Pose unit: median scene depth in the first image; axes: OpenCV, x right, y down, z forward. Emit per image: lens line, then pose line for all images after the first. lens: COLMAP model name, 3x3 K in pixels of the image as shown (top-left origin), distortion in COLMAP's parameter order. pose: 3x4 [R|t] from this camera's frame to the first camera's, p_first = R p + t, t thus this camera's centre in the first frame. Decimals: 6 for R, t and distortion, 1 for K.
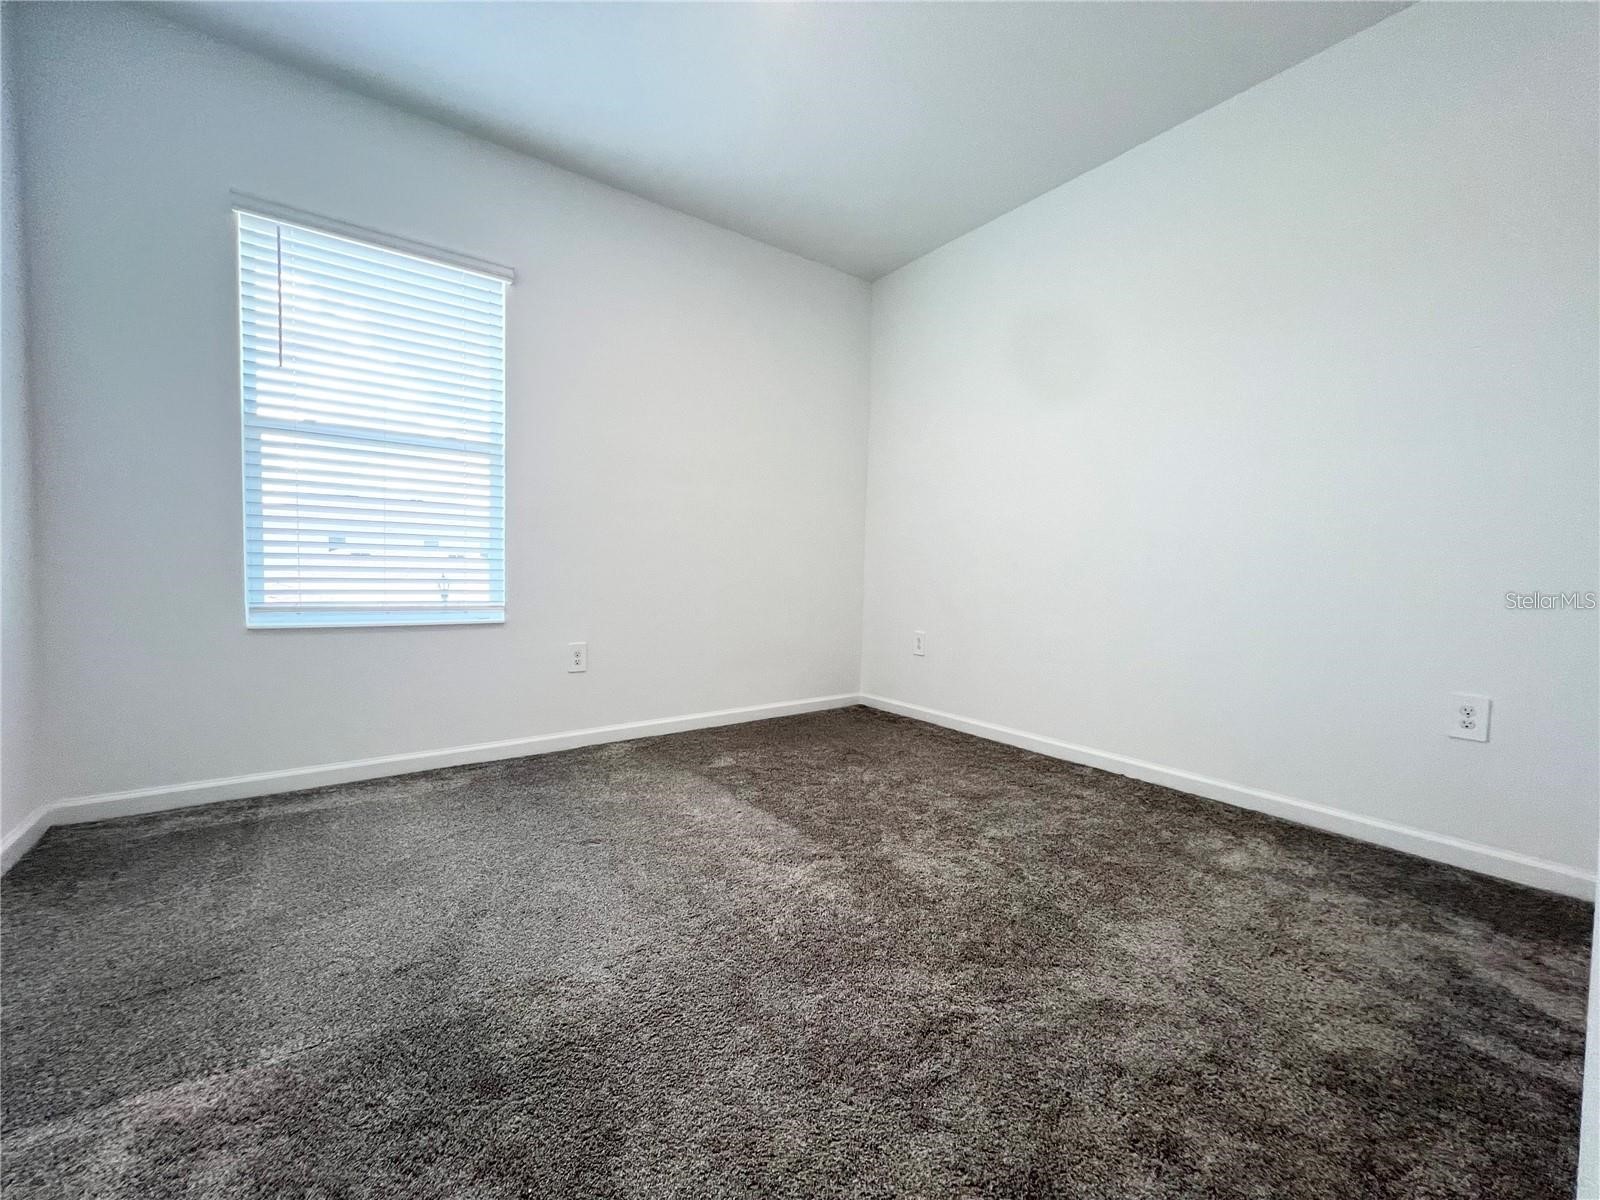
lens RADIAL K [[639.5, 0, 798.3], [0, 639.5, 595.0], [0, 0, 1]] dist [-0.000862, 0.000182]
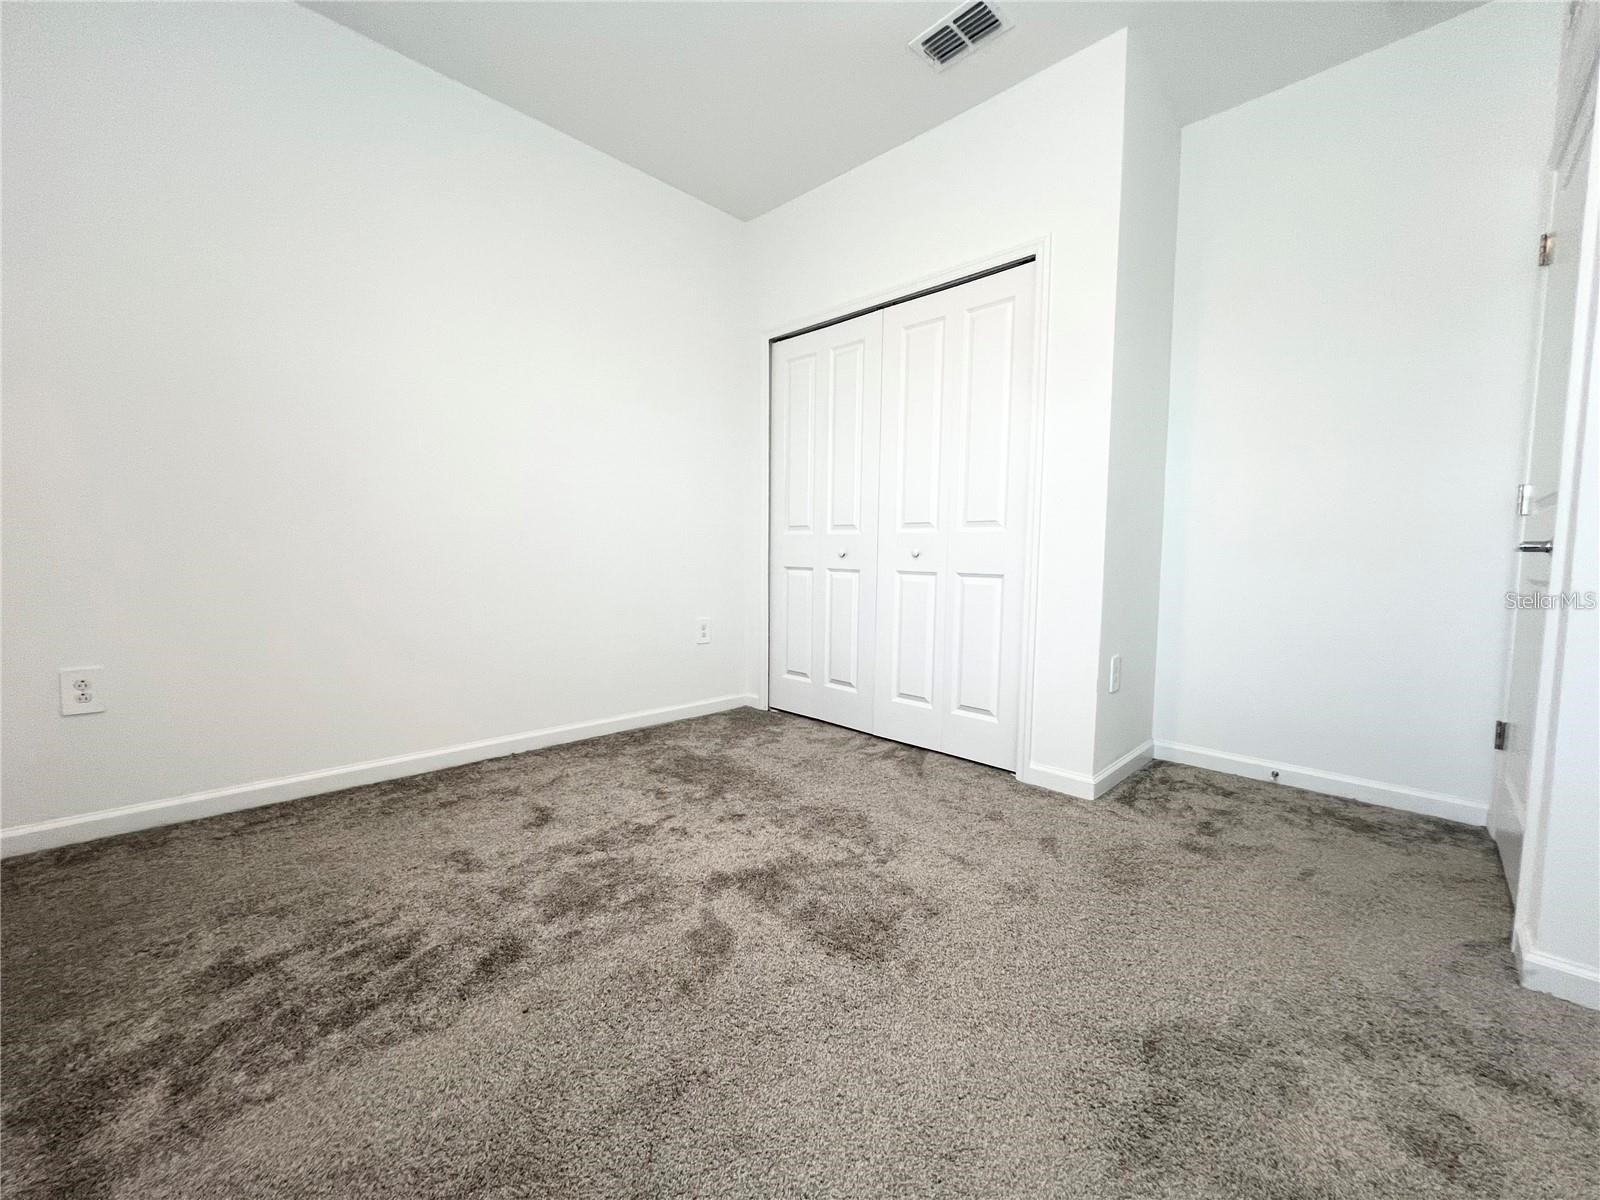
lens RADIAL K [[639.5, 0, 798.3], [0, 639.5, 595.0], [0, 0, 1]] dist [-0.000862, 0.000182]
pose [[-0.153443, -0.080424, 0.984879, -0.584568], [0.026173, 0.996002, 0.085410, -0.040523], [-0.987811, 0.038883, -0.150725, 0.799606]]
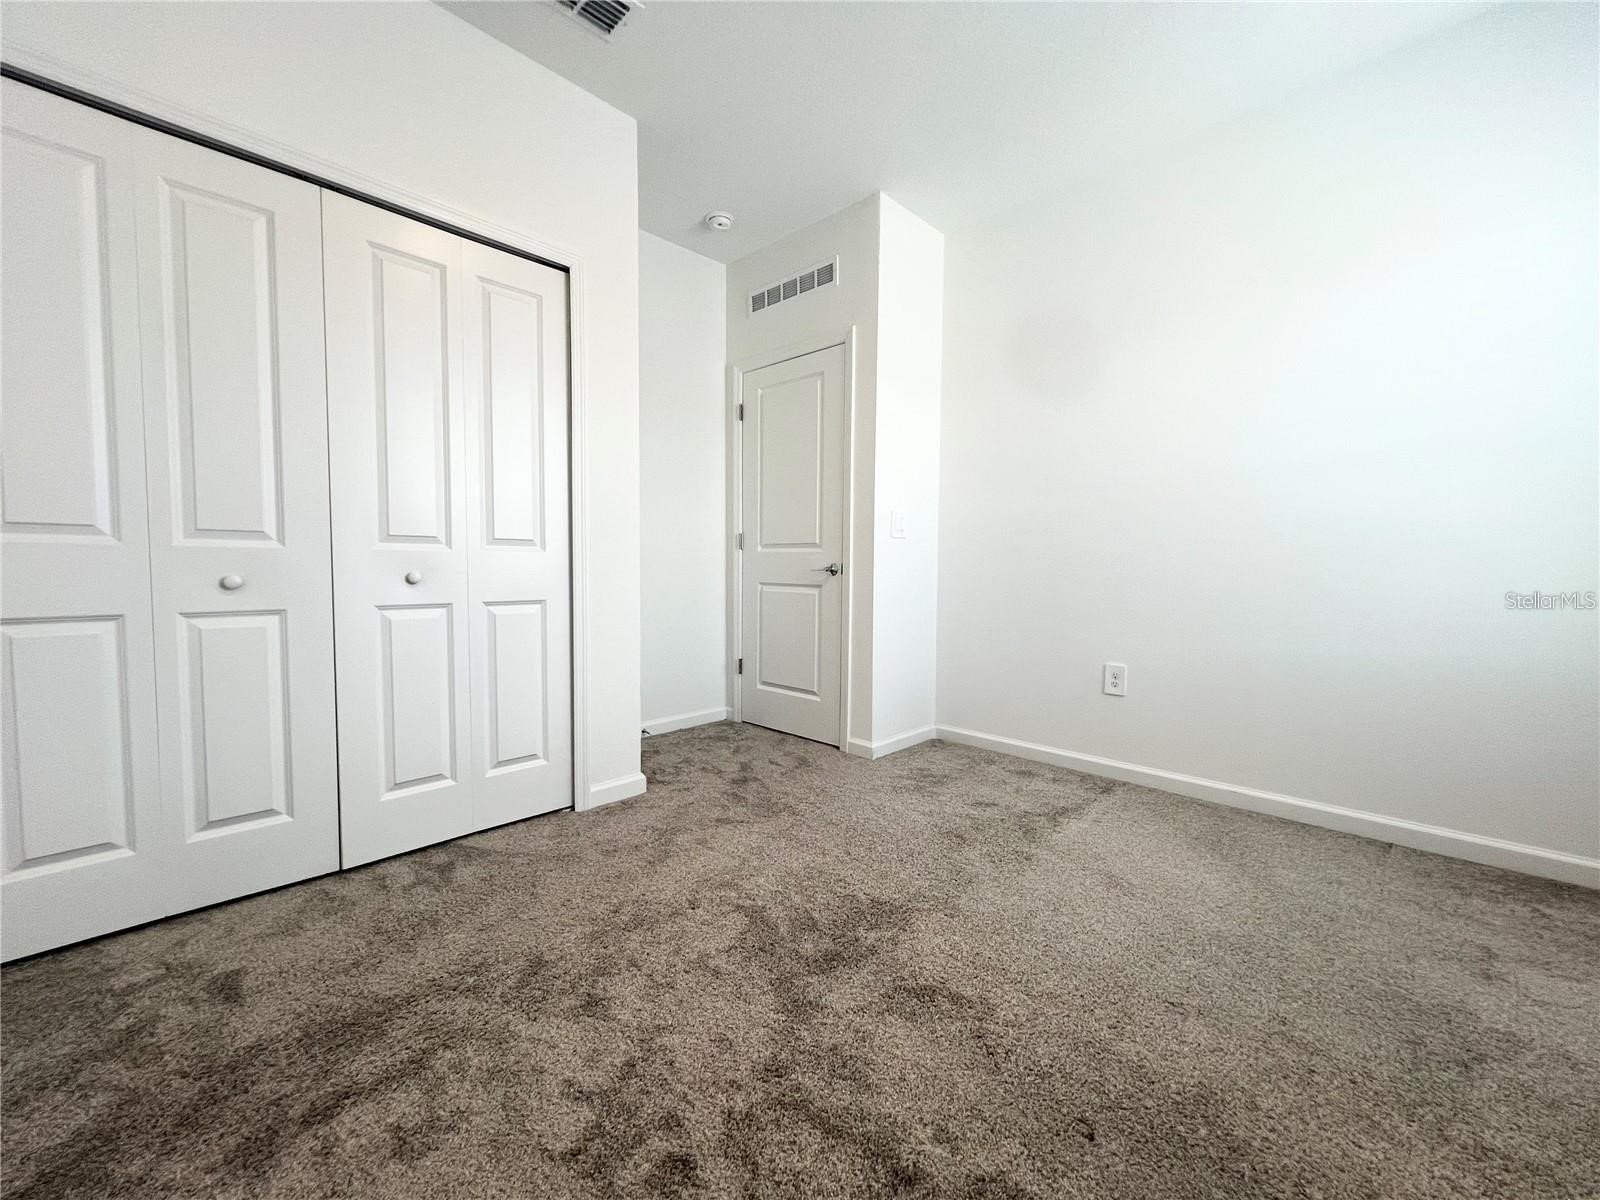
lens RADIAL K [[639.5, 0, 798.3], [0, 639.5, 595.0], [0, 0, 1]] dist [-0.000862, 0.000182]
pose [[-0.986160, -0.009874, -0.165500, 0.190856], [-0.024608, 0.995886, 0.087215, -0.074901], [0.163958, 0.090080, -0.982346, 1.307799]]
